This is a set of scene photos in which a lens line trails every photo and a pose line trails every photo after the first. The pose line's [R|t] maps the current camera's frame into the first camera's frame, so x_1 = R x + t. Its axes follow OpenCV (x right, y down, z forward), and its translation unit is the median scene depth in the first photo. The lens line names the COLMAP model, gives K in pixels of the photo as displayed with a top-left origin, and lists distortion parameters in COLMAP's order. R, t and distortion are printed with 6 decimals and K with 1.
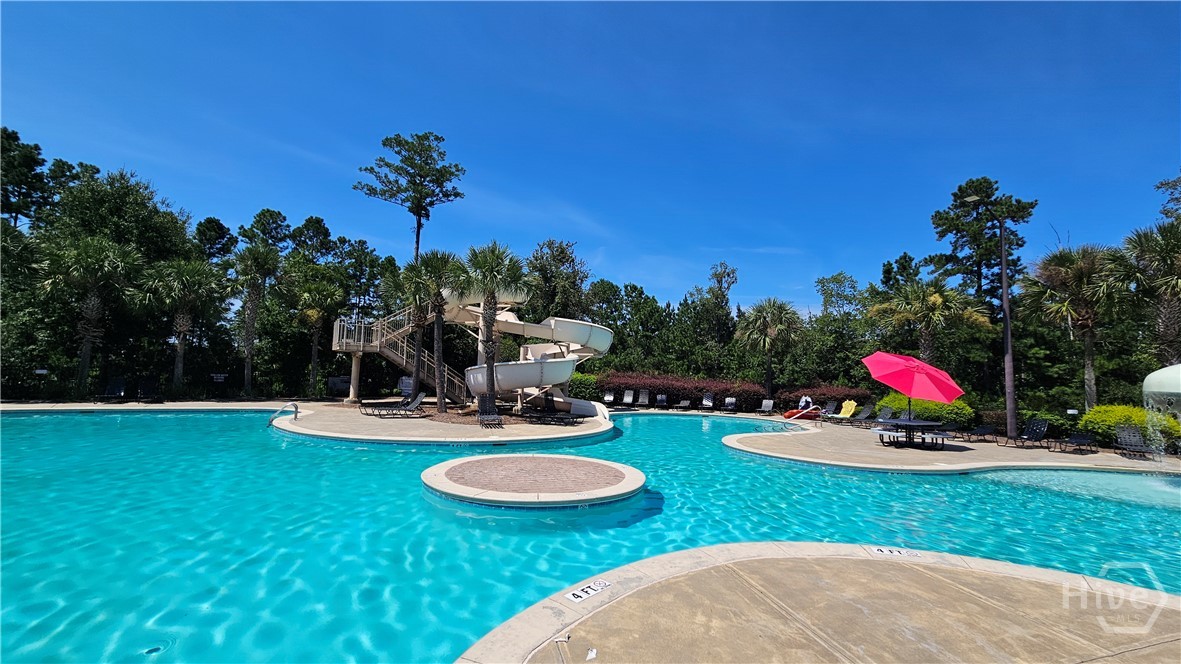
lens RADIAL K [[492.5, 0, 591.1], [0, 492.5, 332.1], [0, 0, 1]] dist [0.000379, 0.001452]
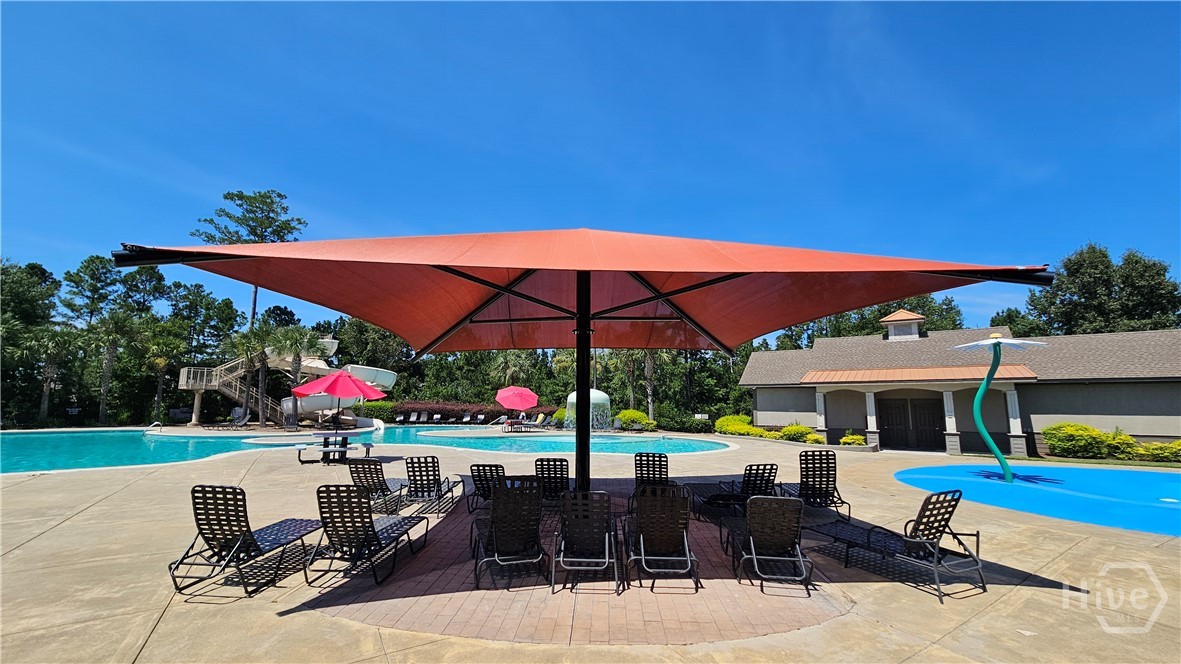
lens RADIAL K [[492.5, 0, 590.0], [0, 492.5, 331.4], [0, 0, 1]] dist [0.000379, 0.001452]
pose [[0.968491, 0.011191, 0.248799, 0.218876], [0.003968, 0.998170, -0.060342, -0.031397], [-0.249019, 0.059428, 0.966674, -0.556389]]
